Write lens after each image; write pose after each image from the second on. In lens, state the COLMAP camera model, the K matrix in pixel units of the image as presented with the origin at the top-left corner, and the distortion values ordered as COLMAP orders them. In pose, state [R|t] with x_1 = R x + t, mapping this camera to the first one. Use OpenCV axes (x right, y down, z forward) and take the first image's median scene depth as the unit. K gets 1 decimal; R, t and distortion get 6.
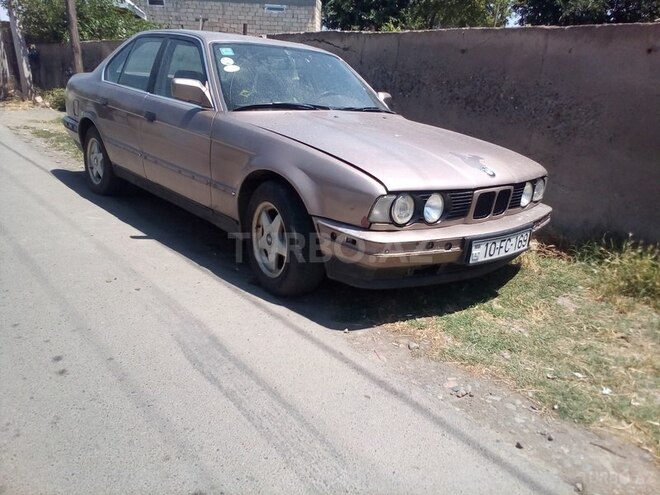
lens RADIAL K [[562.4, 0, 331.0], [0, 562.4, 209.9], [0, 0, 1]] dist [0.101661, 0.004035]
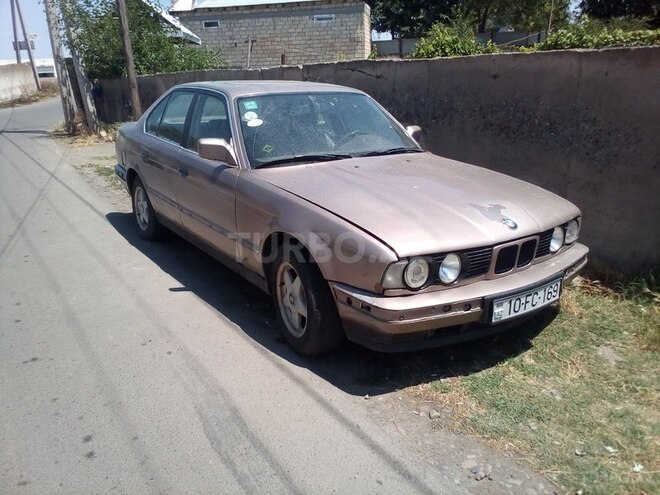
lens RADIAL K [[562.4, 0, 331.0], [0, 562.4, 209.9], [0, 0, 1]] dist [0.101661, 0.004035]
pose [[0.992207, -0.052765, -0.112879, 0.080286], [0.053057, 0.998591, -0.000418, -0.099673], [0.112742, -0.005575, 0.993609, 0.001282]]
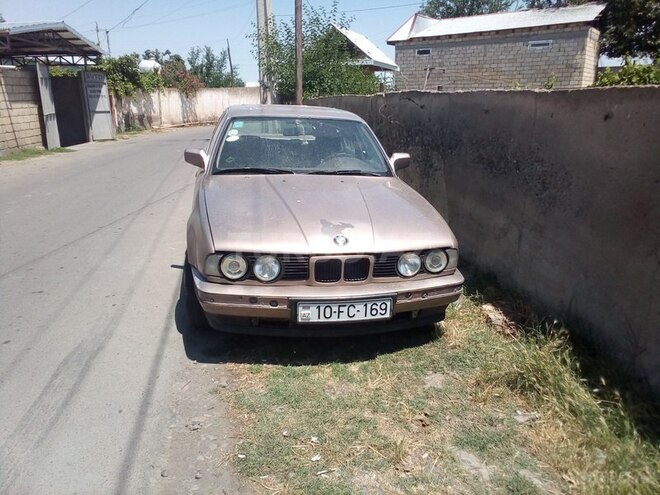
lens RADIAL K [[562.4, 0, 331.0], [0, 562.4, 209.9], [0, 0, 1]] dist [0.101661, 0.004035]
pose [[0.865056, 0.055574, -0.498588, 0.744612], [-0.084224, 0.995827, -0.035132, -0.080191], [0.494555, 0.072384, 0.866127, 0.049685]]
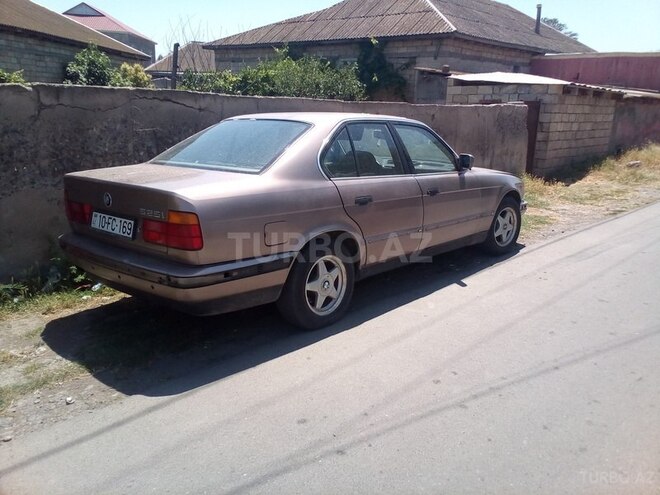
lens RADIAL K [[562.4, 0, 331.0], [0, 562.4, 209.9], [0, 0, 1]] dist [0.101661, 0.004035]
pose [[-0.134177, -0.256297, 0.957240, -1.779937], [0.210369, 0.936590, 0.280256, -0.633214], [-0.968370, 0.238978, -0.071752, 1.628644]]
